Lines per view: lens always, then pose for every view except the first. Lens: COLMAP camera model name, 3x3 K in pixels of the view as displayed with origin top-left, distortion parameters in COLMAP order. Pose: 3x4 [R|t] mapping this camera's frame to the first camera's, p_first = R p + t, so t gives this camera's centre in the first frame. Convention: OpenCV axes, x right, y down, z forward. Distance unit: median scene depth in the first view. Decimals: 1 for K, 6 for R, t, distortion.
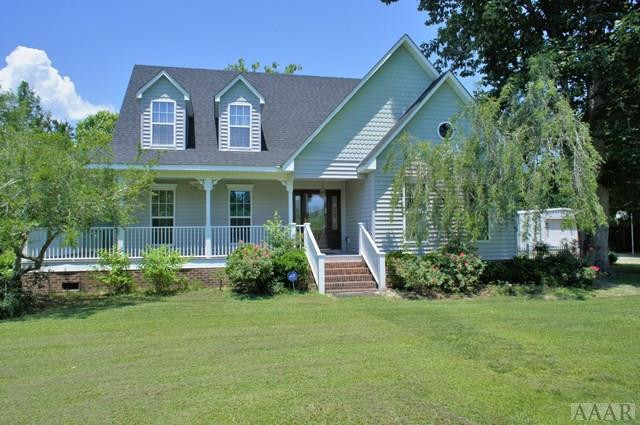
lens RADIAL K [[448.4, 0, 320.0], [0, 448.4, 212.5], [0, 0, 1]] dist [0.001440, 0.000310]
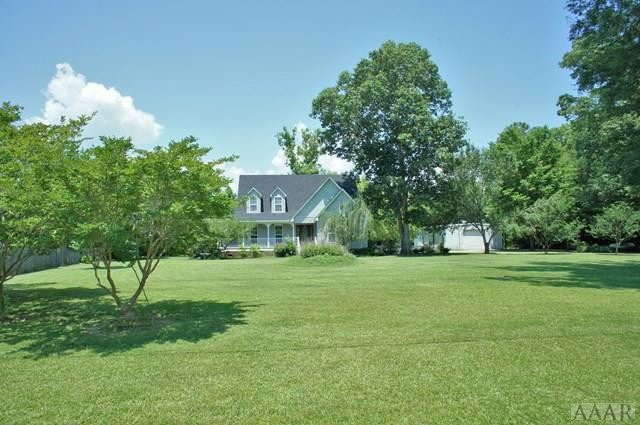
lens RADIAL K [[448.4, 0, 320.0], [0, 448.4, 212.5], [0, 0, 1]] dist [0.001440, 0.000310]
pose [[0.993212, -0.009517, -0.115928, 0.503065], [0.007938, 0.999869, -0.014073, -0.105583], [0.116047, 0.013058, 0.993158, -2.194883]]
